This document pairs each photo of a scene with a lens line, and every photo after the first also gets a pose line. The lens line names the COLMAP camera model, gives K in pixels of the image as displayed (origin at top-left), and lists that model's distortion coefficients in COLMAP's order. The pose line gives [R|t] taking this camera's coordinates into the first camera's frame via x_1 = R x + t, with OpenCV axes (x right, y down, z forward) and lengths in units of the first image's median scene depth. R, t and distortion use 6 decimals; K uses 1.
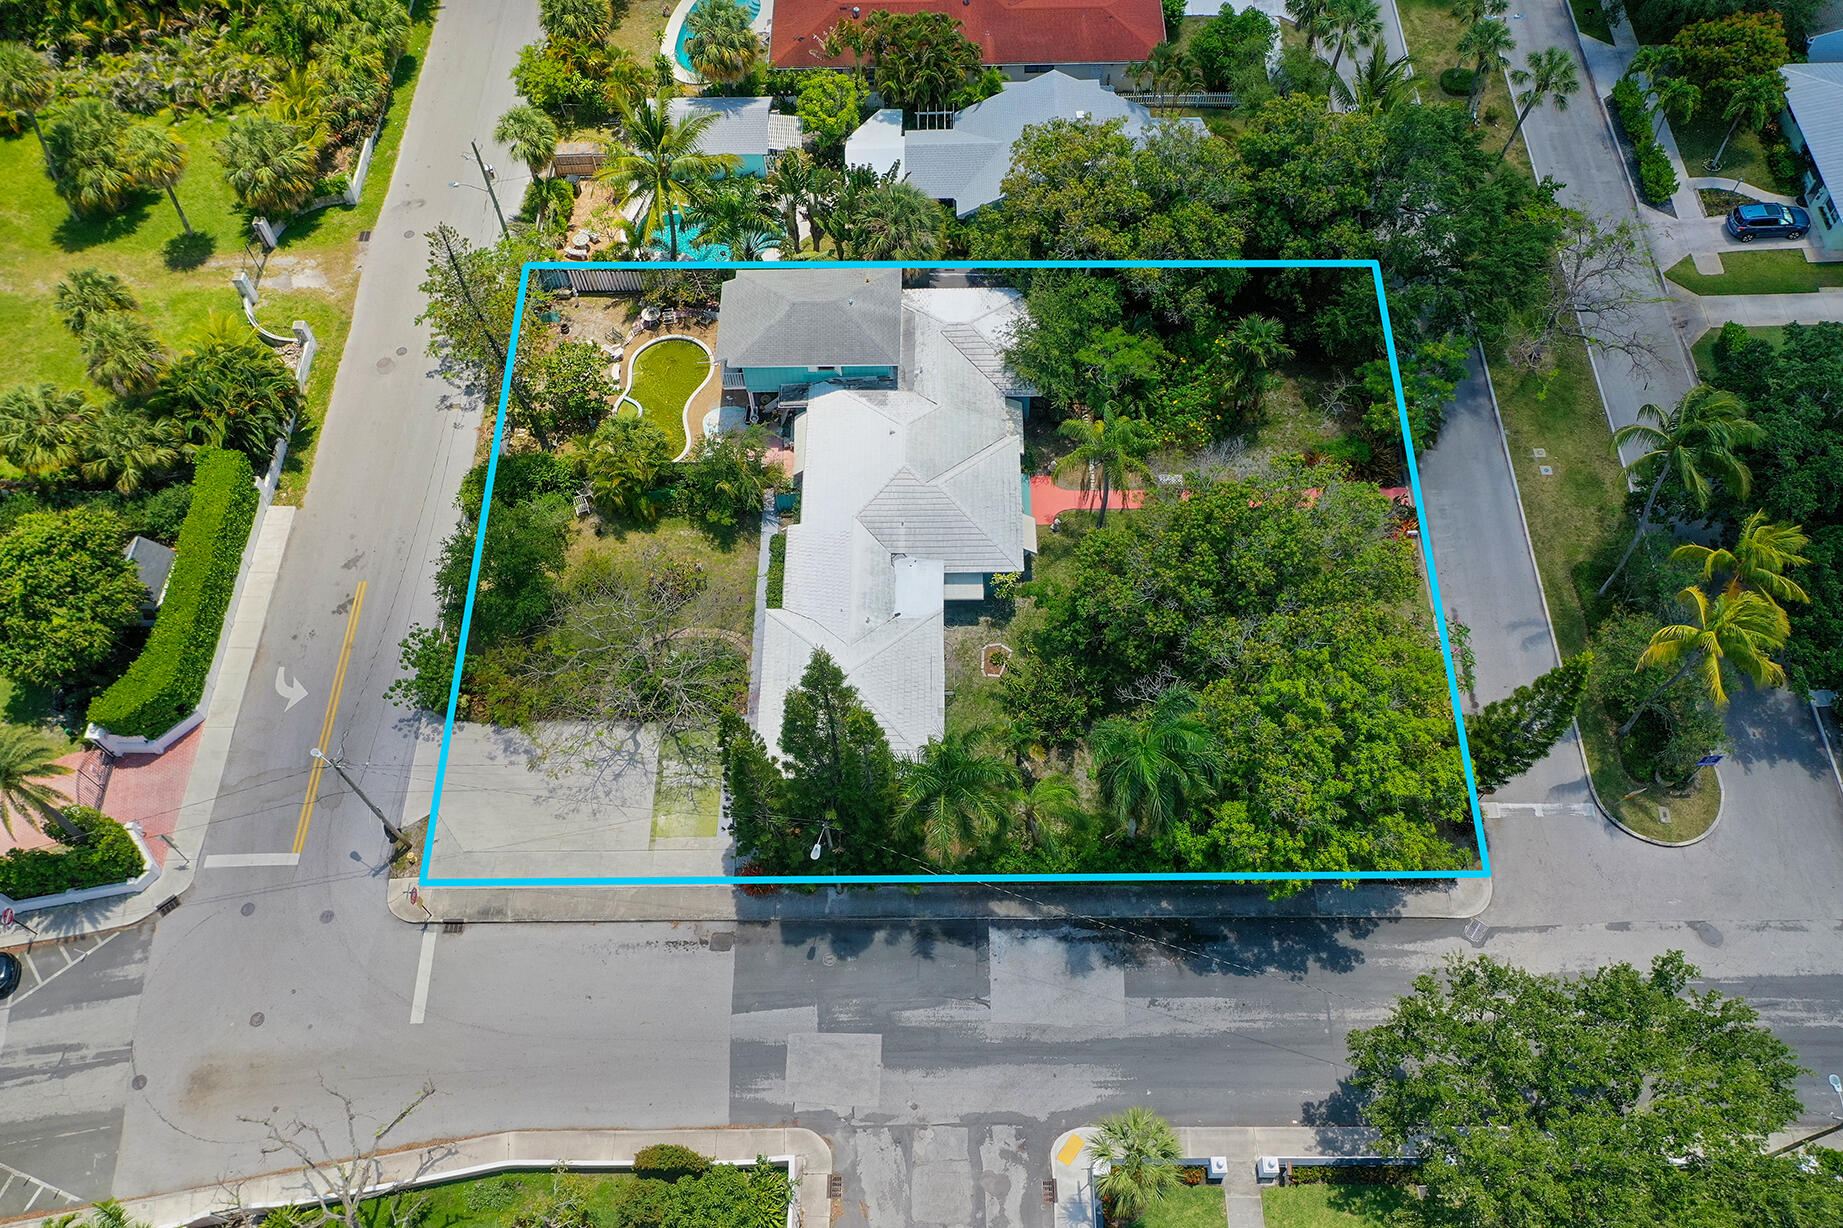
lens RADIAL K [[1451.8, 0, 921.5], [0, 1451.8, 614.0], [0, 0, 1]] dist [0.005142, 0.002977]
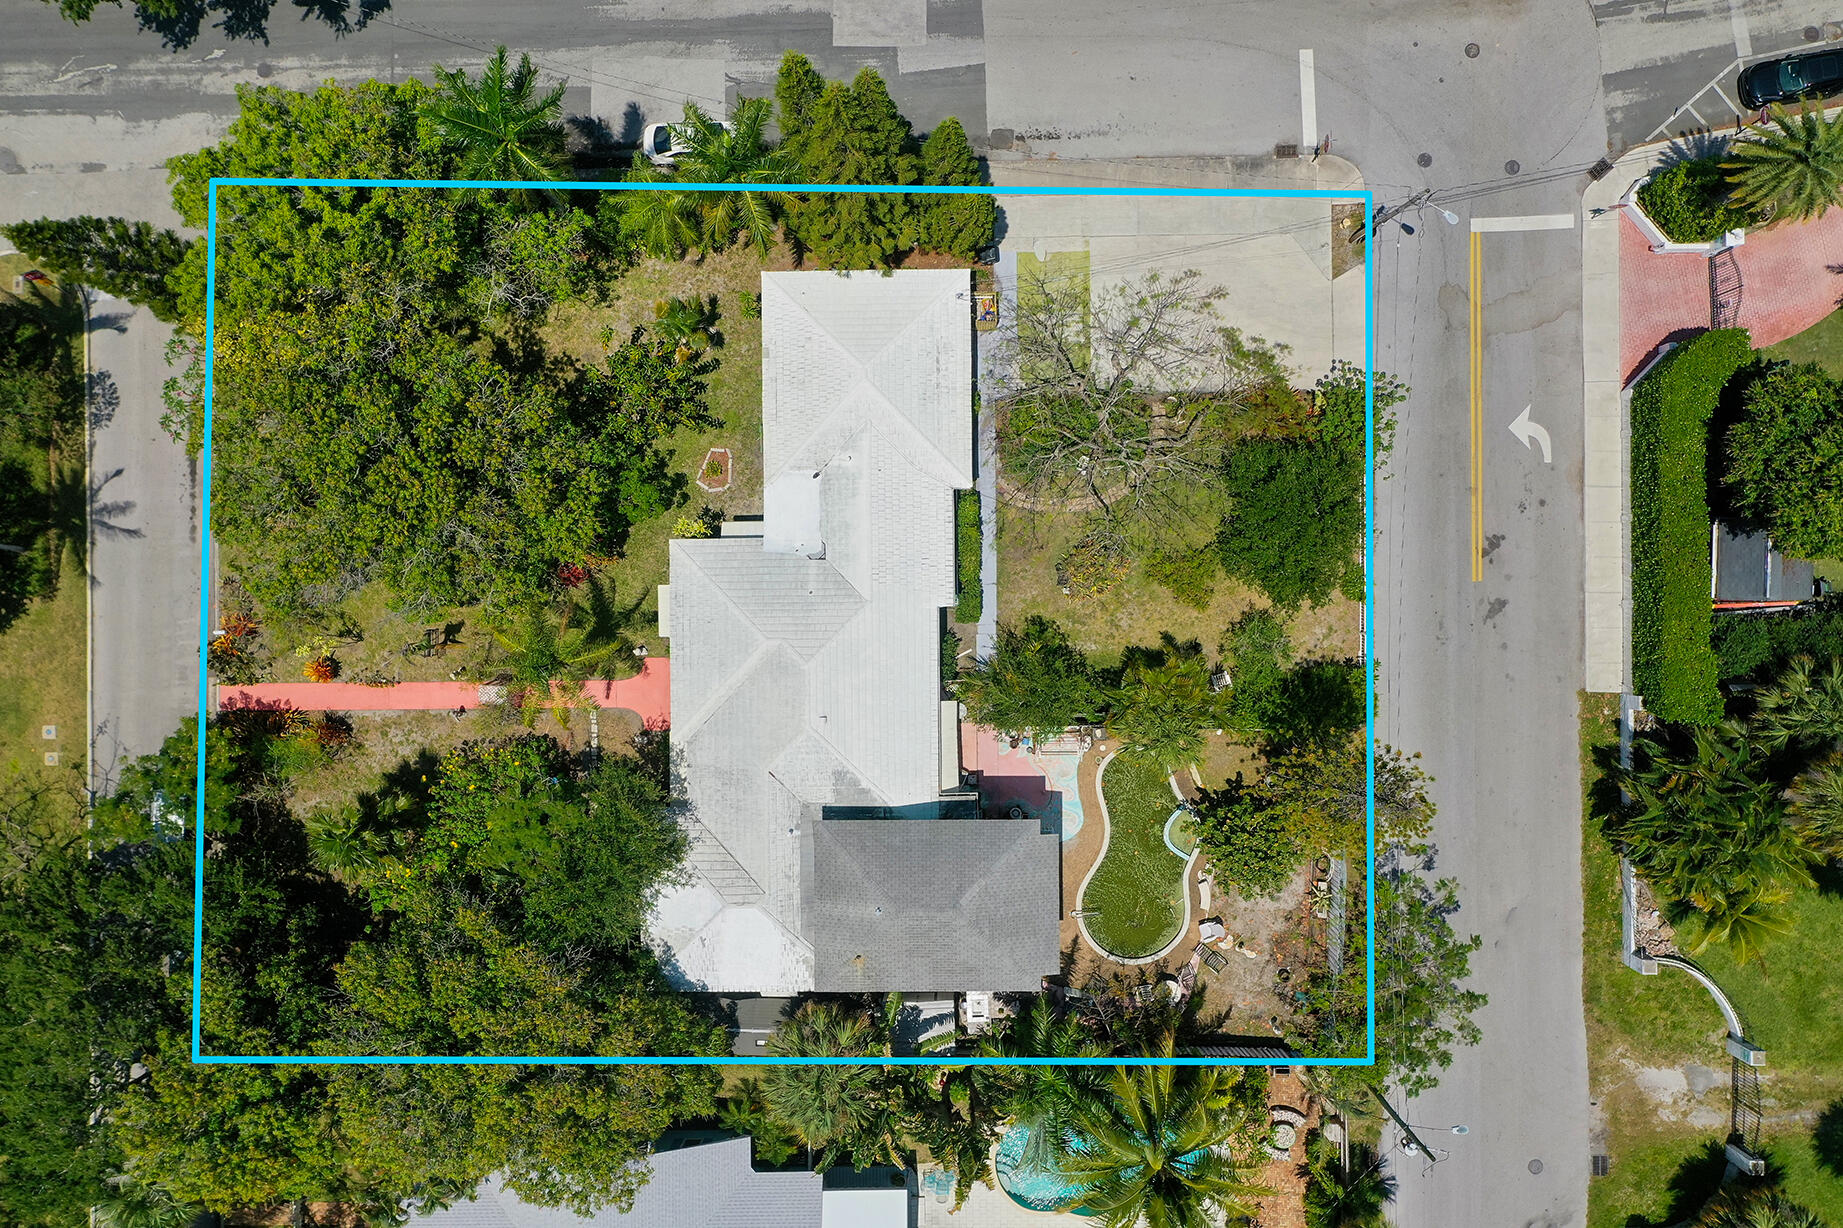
lens RADIAL K [[1482.0, 0, 921.5], [0, 1482.0, 614.0], [0, 0, 1]] dist [0.005667, 0.000892]
pose [[-0.998501, 0.013707, 0.052982, -0.124086], [0.015478, -0.857870, 0.513634, -0.518504], [0.052492, 0.513684, 0.856372, 0.295437]]
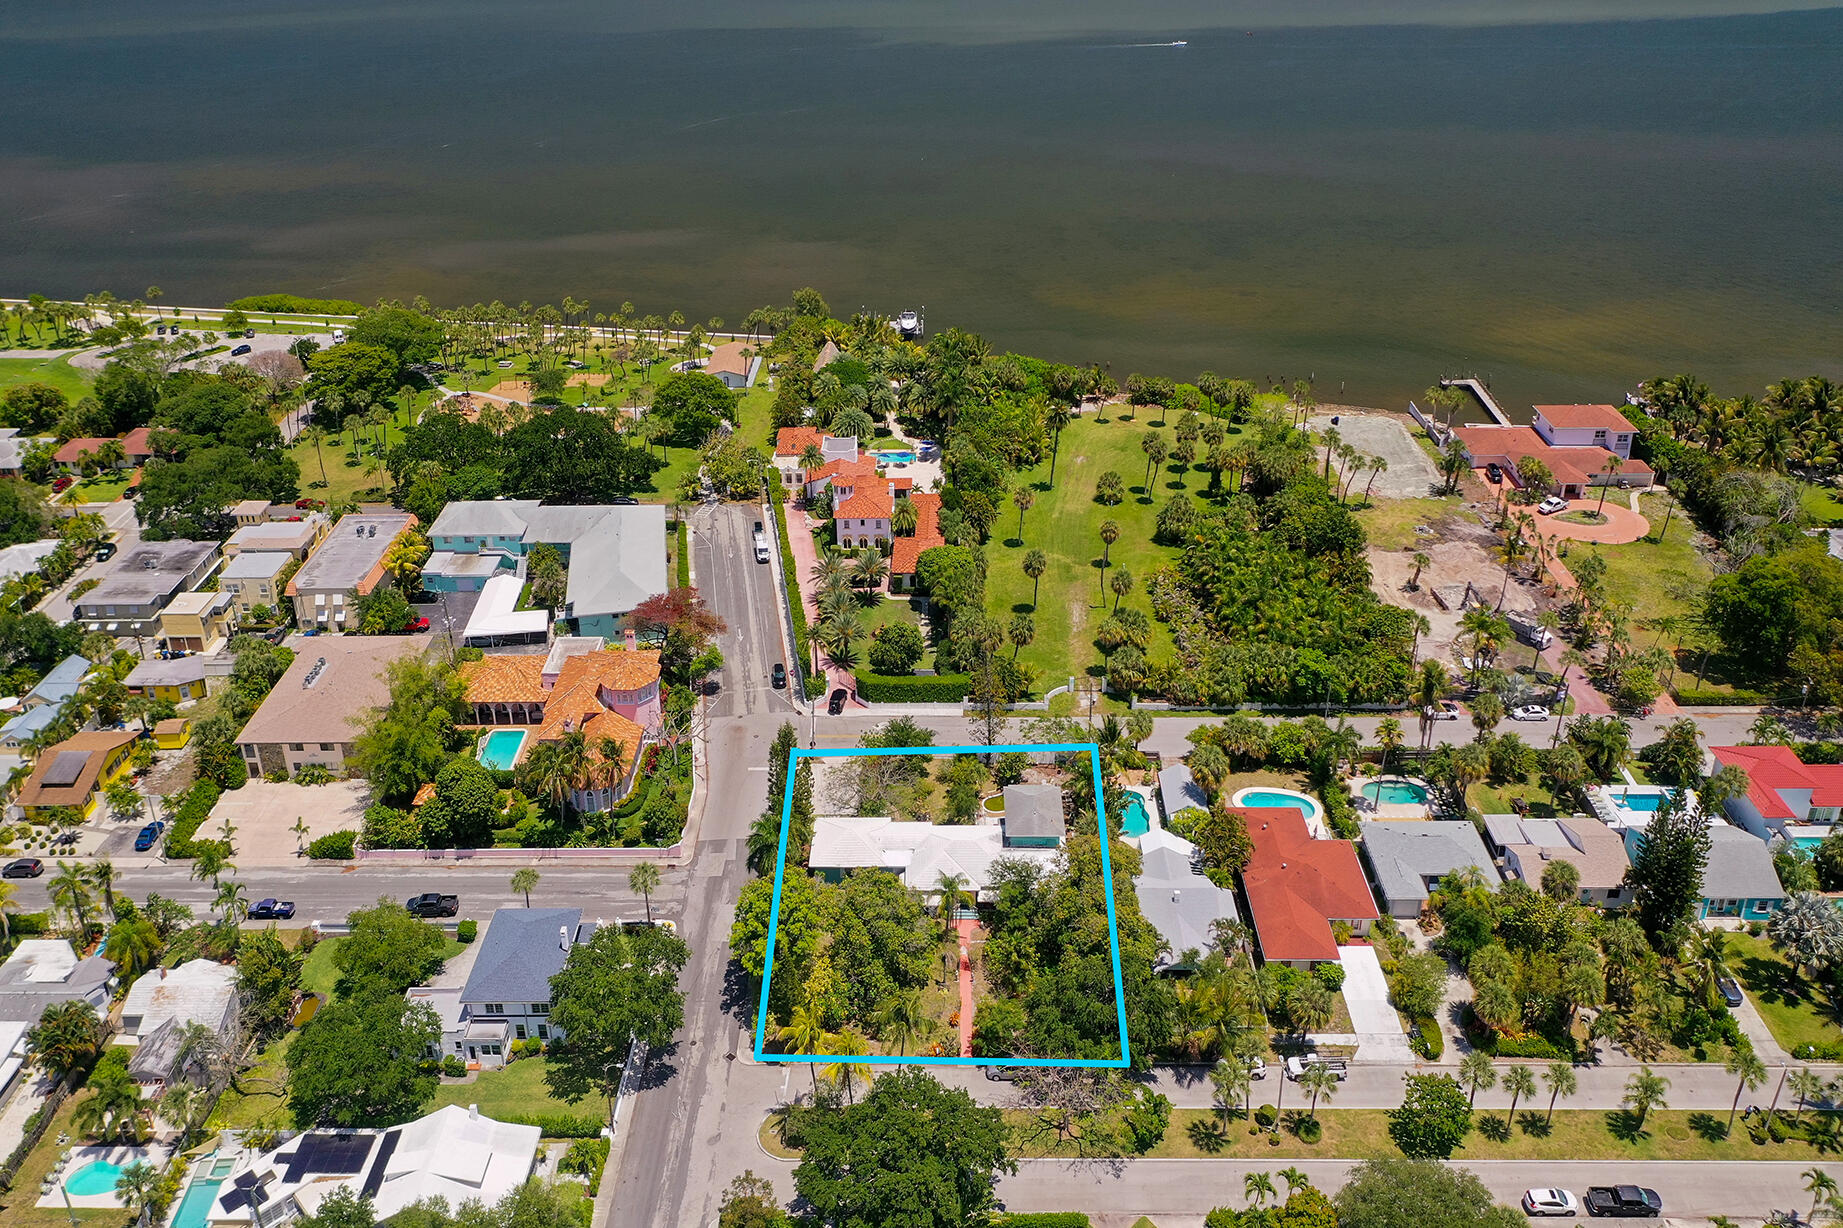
lens RADIAL K [[1423.2, 0, 923.7], [0, 1423.2, 552.7], [0, 0, 1]] dist [0.003356, 0.001675]
pose [[-0.010126, 0.499025, -0.866528, 1.764113], [-0.850034, 0.452091, 0.270288, -0.911858], [0.526630, 0.739316, 0.419611, -0.314642]]
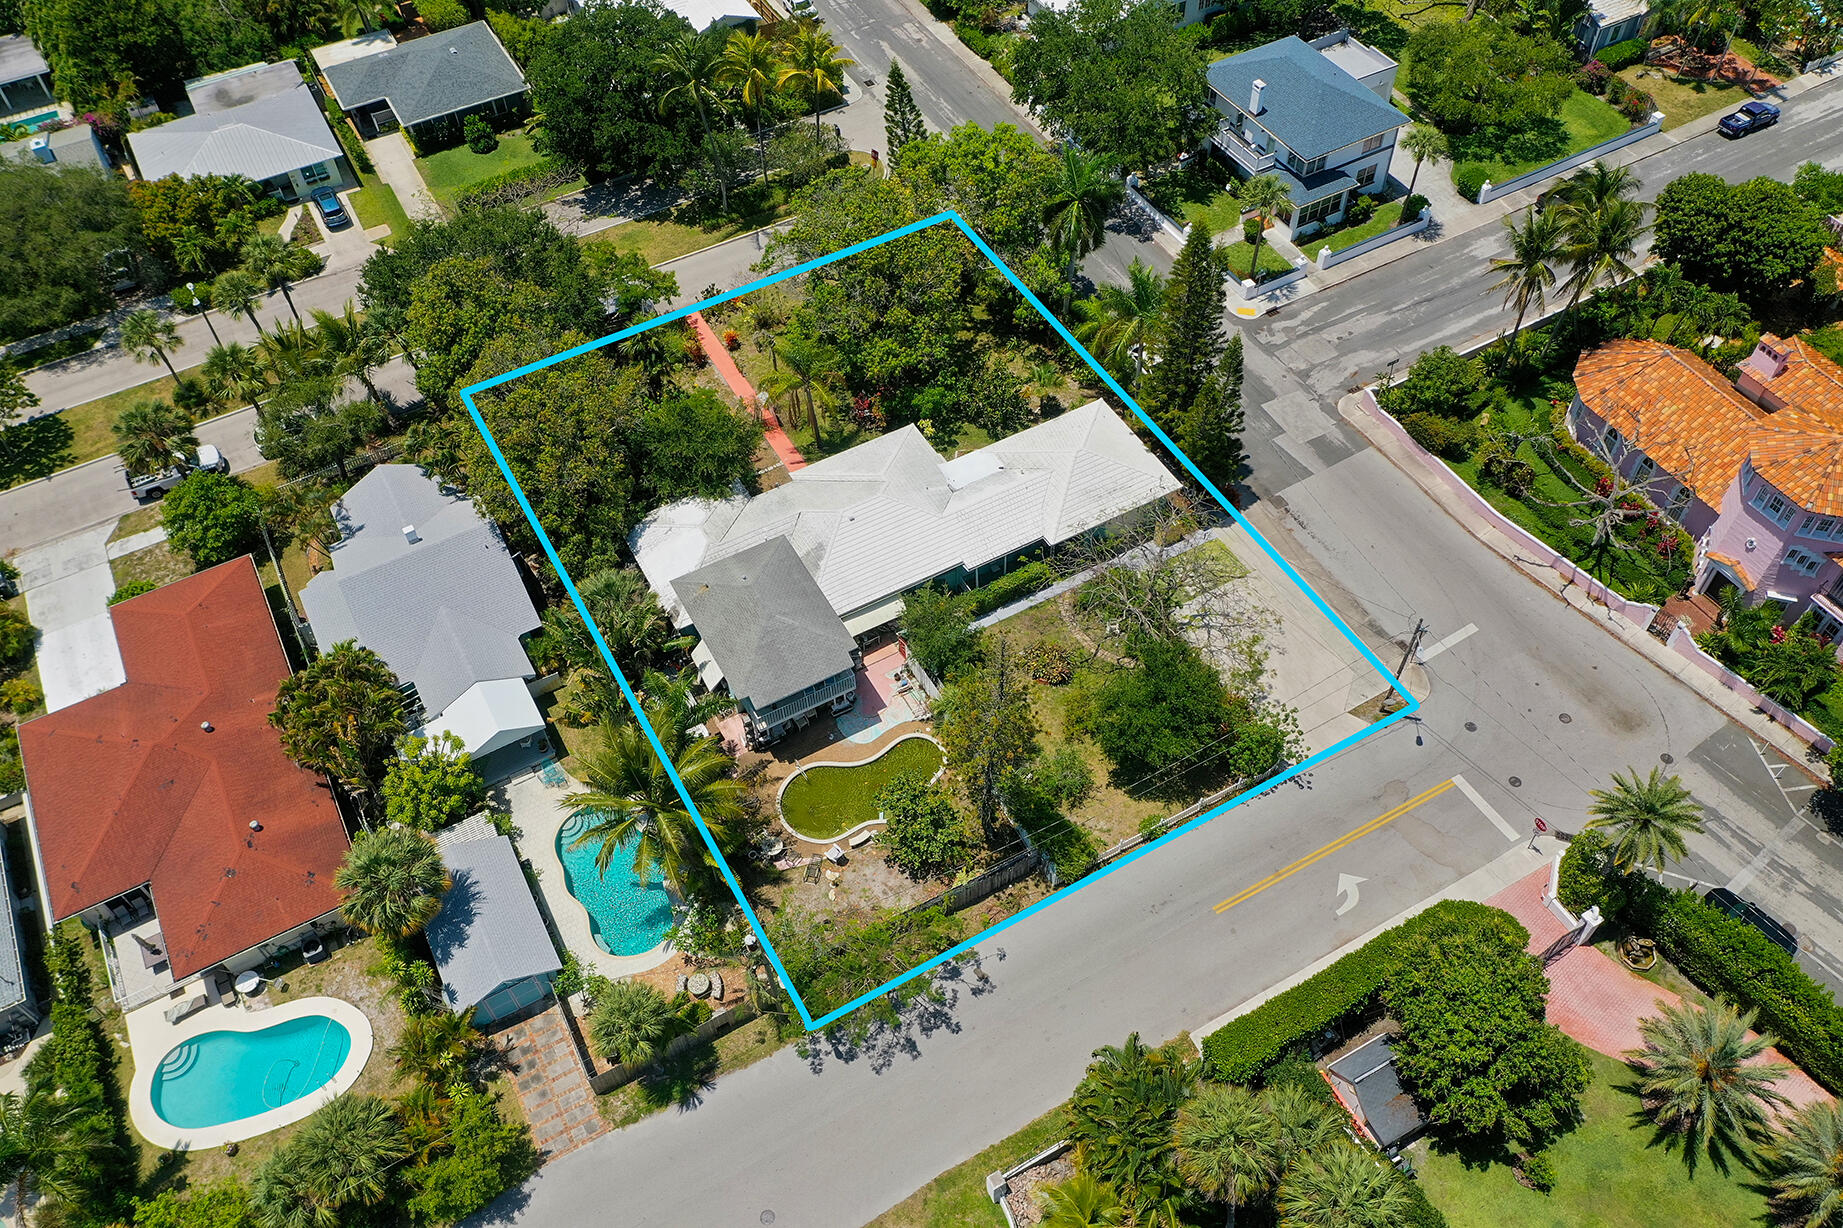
lens RADIAL K [[1451.8, 0, 921.5], [0, 1451.8, 614.0], [0, 0, 1]] dist [0.005142, 0.002977]
pose [[-0.484828, -0.658089, 0.576074, -0.769786], [0.769917, -0.008650, 0.638086, -0.832941], [-0.414934, 0.752891, 0.510867, 0.495420]]
